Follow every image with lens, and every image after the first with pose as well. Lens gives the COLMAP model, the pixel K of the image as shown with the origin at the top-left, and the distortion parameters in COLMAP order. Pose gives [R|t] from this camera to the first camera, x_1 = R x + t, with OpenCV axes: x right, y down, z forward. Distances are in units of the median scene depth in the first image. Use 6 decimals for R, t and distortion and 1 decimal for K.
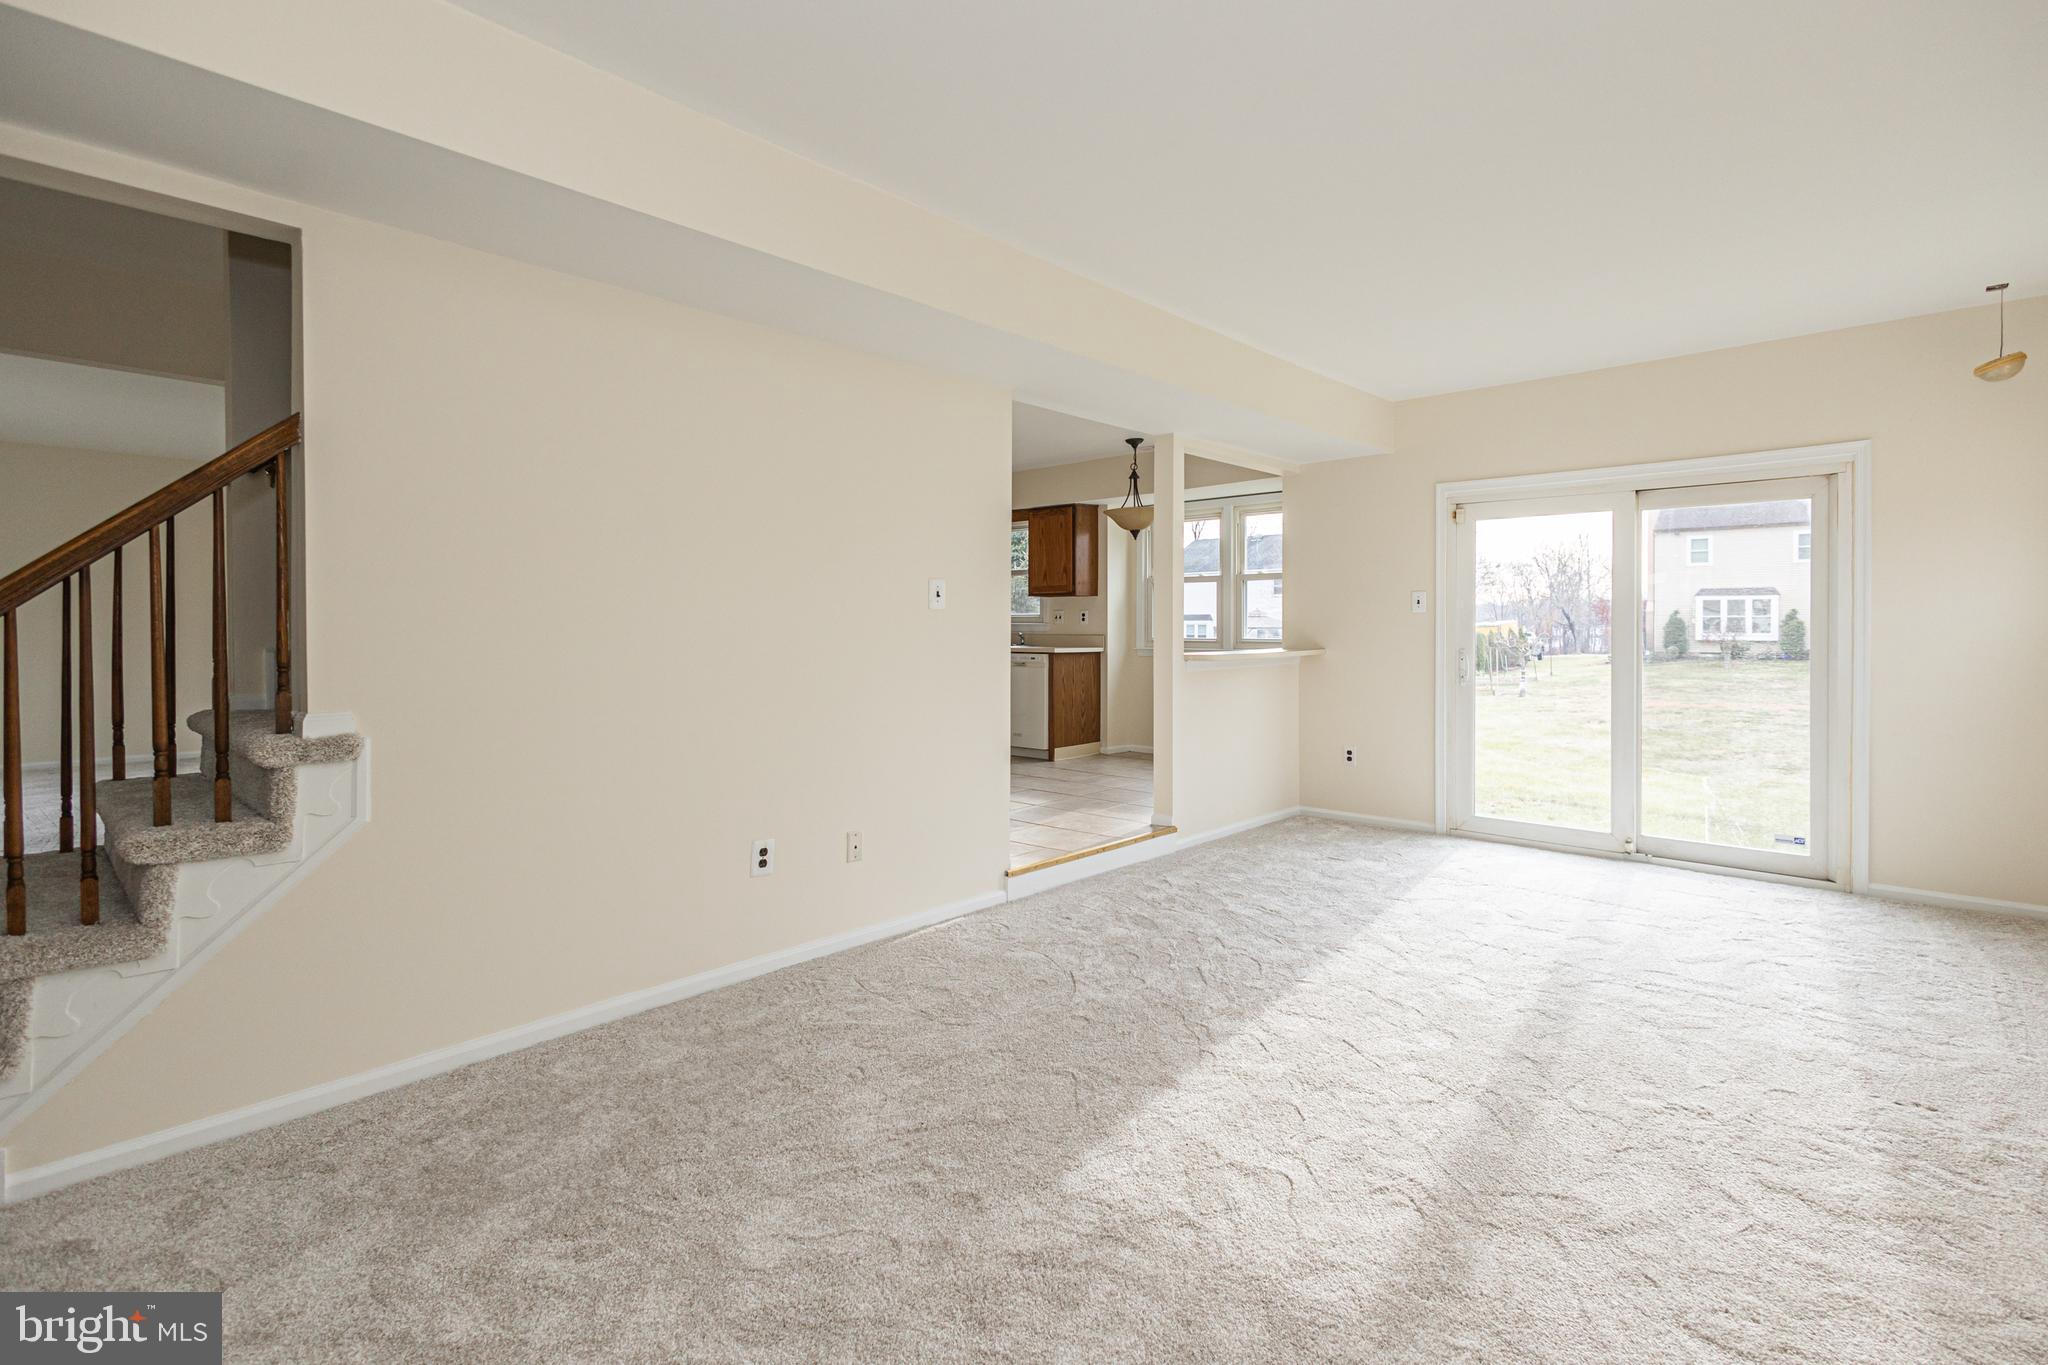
lens RADIAL K [[953.6, 0, 1031.3], [0, 953.6, 633.1], [0, 0, 1]] dist [0.000775, -0.000030]
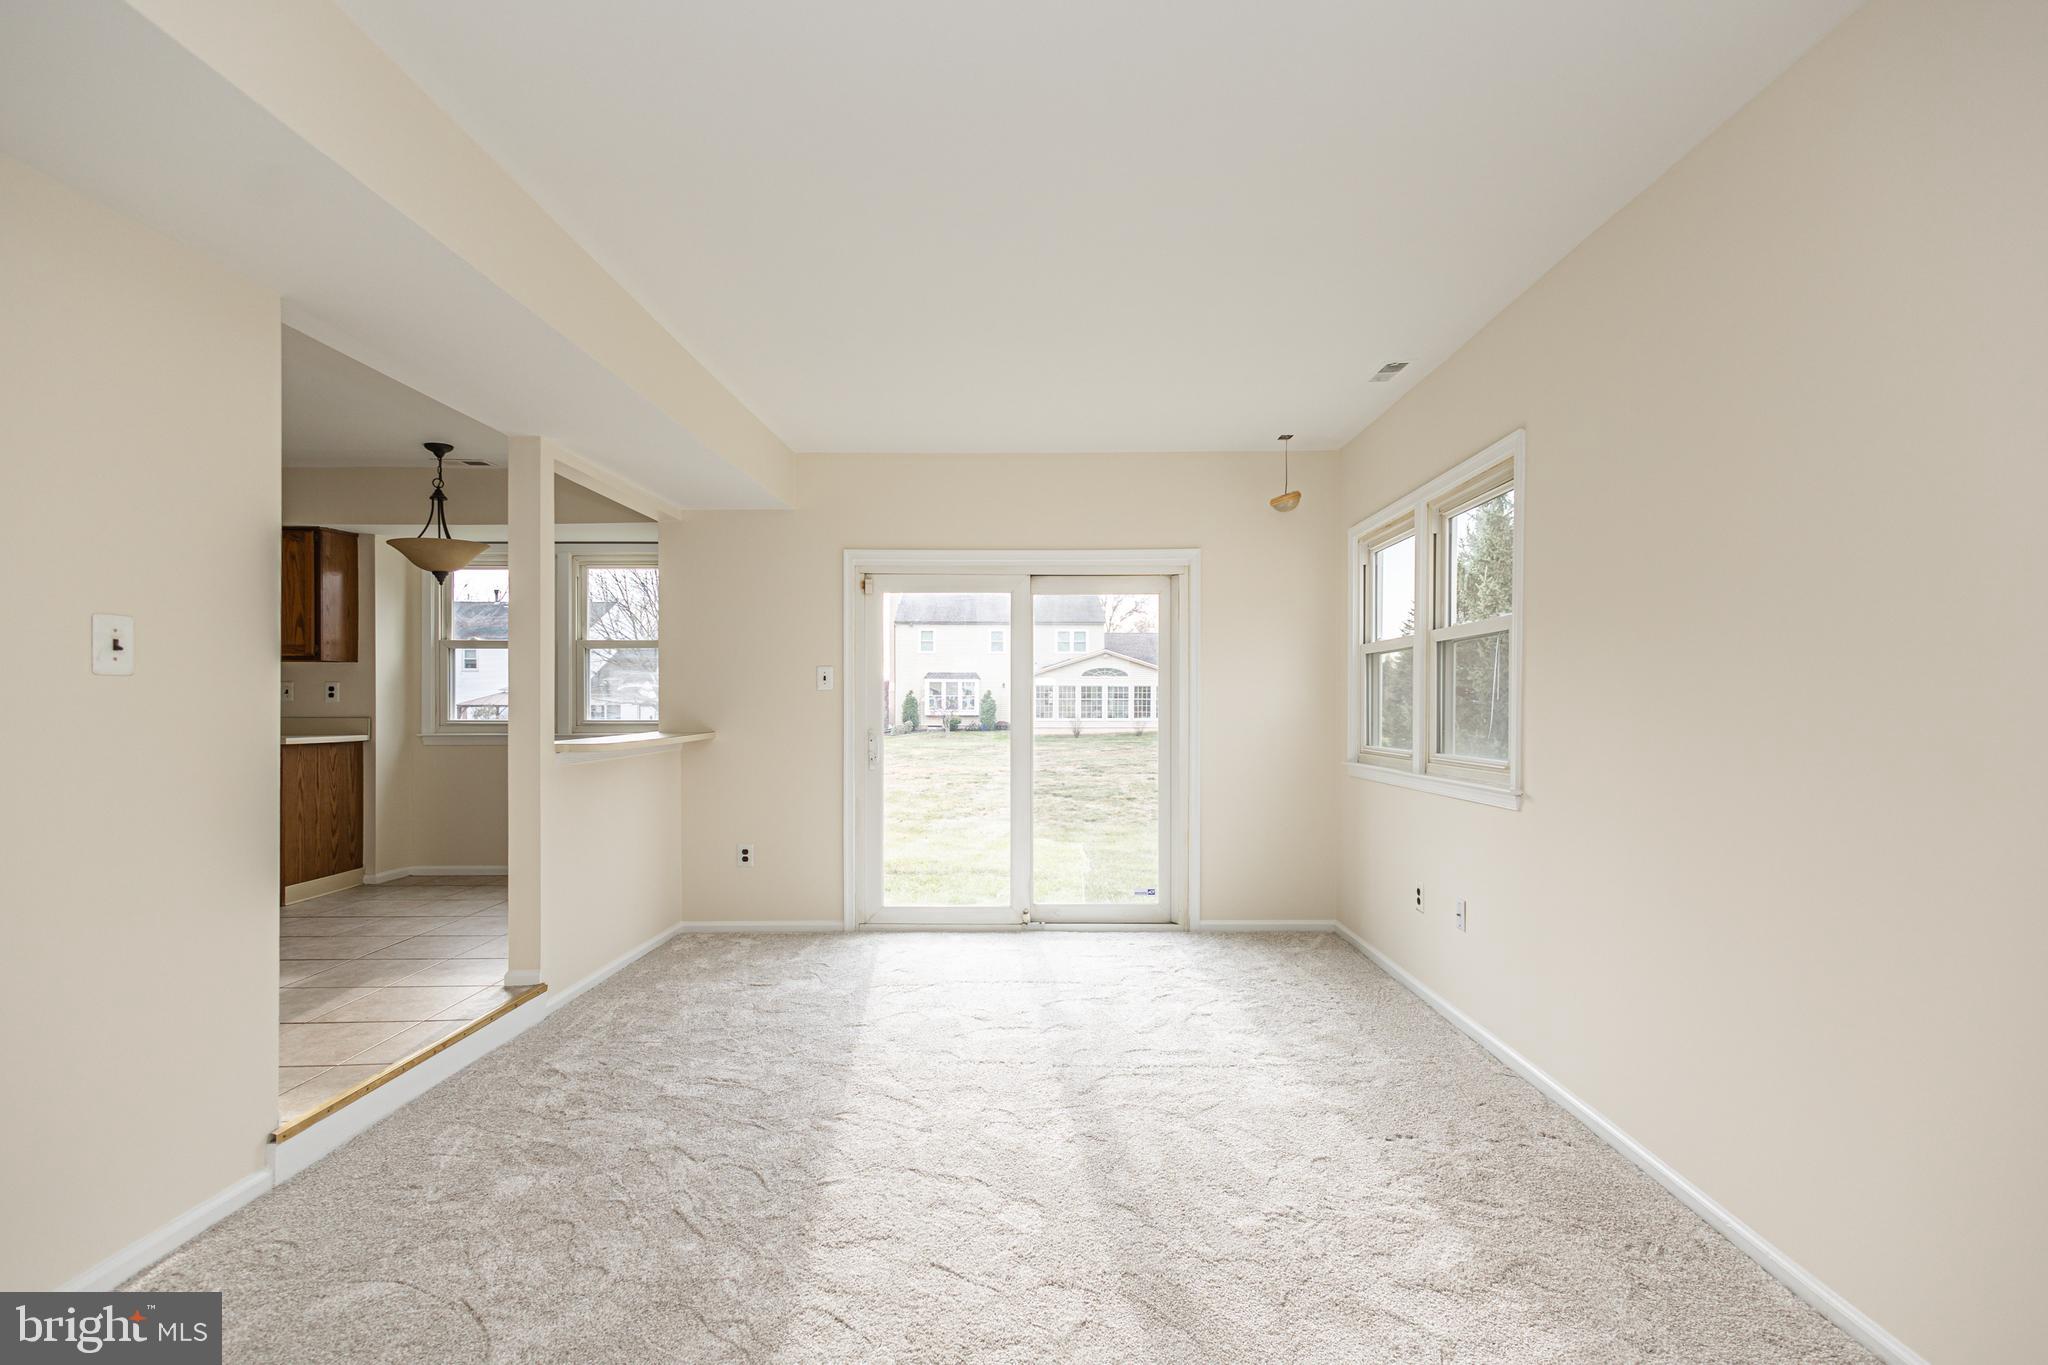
lens RADIAL K [[944.7, 0, 1024.6], [0, 944.7, 705.3], [0, 0, 1]] dist [0.008810, -0.000627]
pose [[0.735906, -0.001304, 0.677083, -0.066674], [0.004966, 0.999982, -0.003472, -0.003040], [-0.677066, 0.005917, 0.735899, 0.227683]]
